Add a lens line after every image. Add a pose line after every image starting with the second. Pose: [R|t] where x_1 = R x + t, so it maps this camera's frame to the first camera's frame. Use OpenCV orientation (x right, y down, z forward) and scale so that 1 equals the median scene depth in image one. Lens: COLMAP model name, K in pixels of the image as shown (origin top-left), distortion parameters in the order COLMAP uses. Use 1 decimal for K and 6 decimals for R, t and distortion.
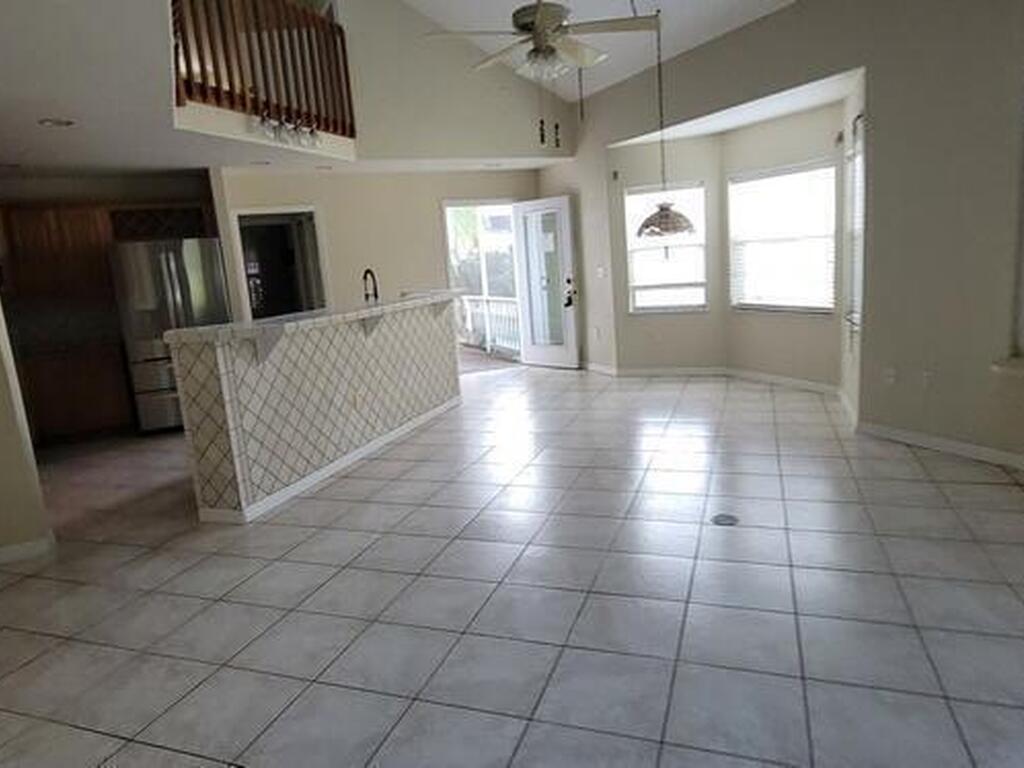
lens RADIAL K [[668.1, 0, 511.4], [0, 668.1, 382.1], [0, 0, 1]] dist [0.001631, -0.001703]
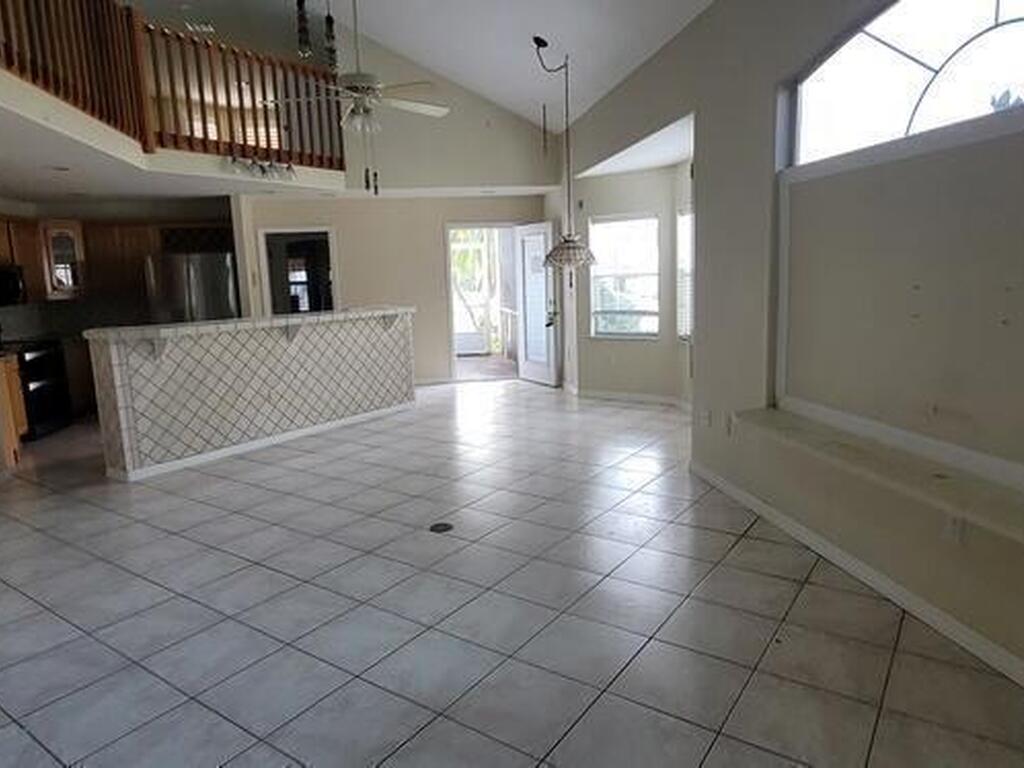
lens RADIAL K [[668.1, 0, 517.3], [0, 668.1, 384.7], [0, 0, 1]] dist [0.001631, -0.001703]
pose [[0.963150, 0.082769, -0.255915, 0.386926], [-0.084820, 0.996392, 0.003032, -0.025901], [0.255242, 0.018787, 0.966695, -0.032400]]
